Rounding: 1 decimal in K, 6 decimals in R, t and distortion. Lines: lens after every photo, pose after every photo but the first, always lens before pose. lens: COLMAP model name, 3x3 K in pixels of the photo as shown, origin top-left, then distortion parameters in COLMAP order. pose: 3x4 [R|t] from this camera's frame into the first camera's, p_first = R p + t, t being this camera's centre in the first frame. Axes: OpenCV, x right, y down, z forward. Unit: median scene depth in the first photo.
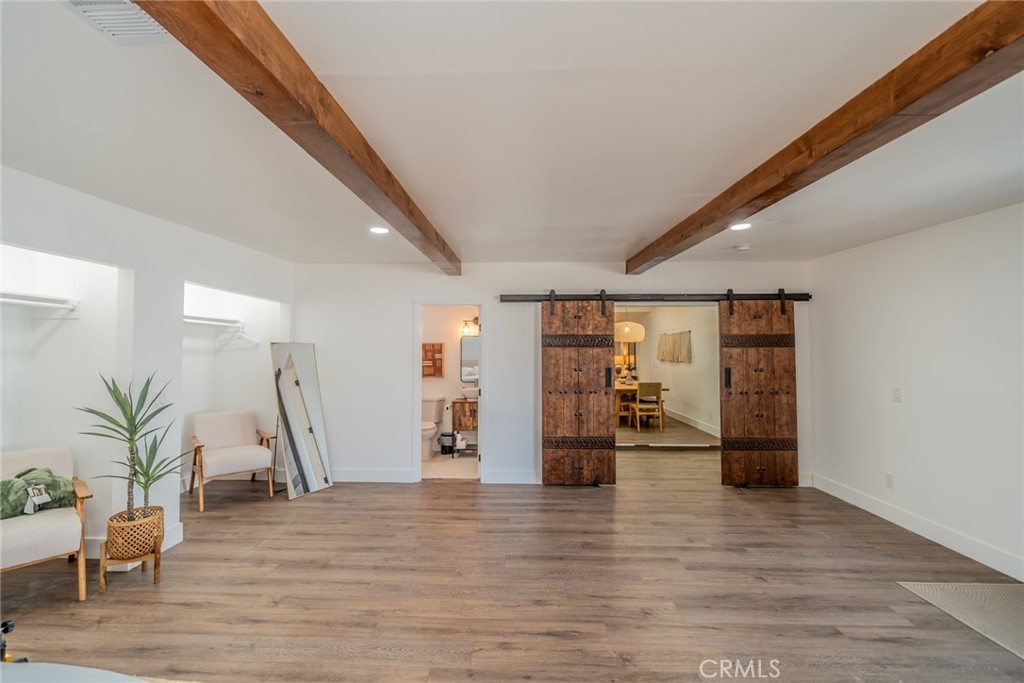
lens RADIAL K [[399.8, 0, 512.0], [0, 399.8, 341.5], [0, 0, 1]] dist [-0.002744, 0.000211]
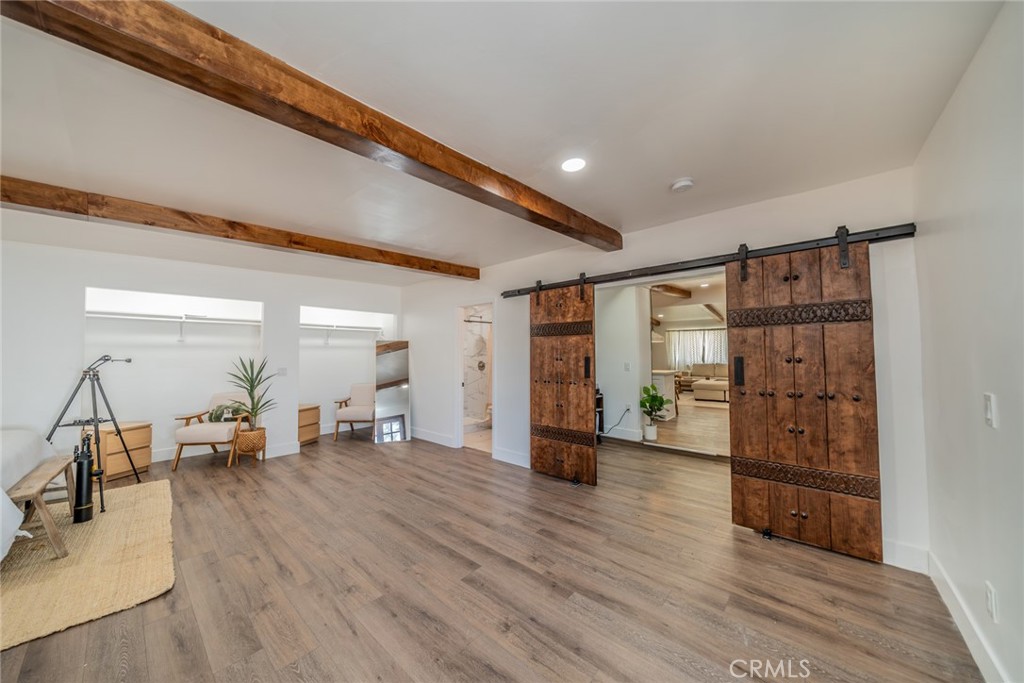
lens RADIAL K [[337.0, 0, 512.0], [0, 337.0, 341.5], [0, 0, 1]] dist [-0.007456, -0.000040]
pose [[0.783936, -0.028241, -0.620198, 0.592240], [0.027856, 0.999559, -0.010305, 0.033660], [0.620216, -0.009198, 0.784377, 0.290848]]
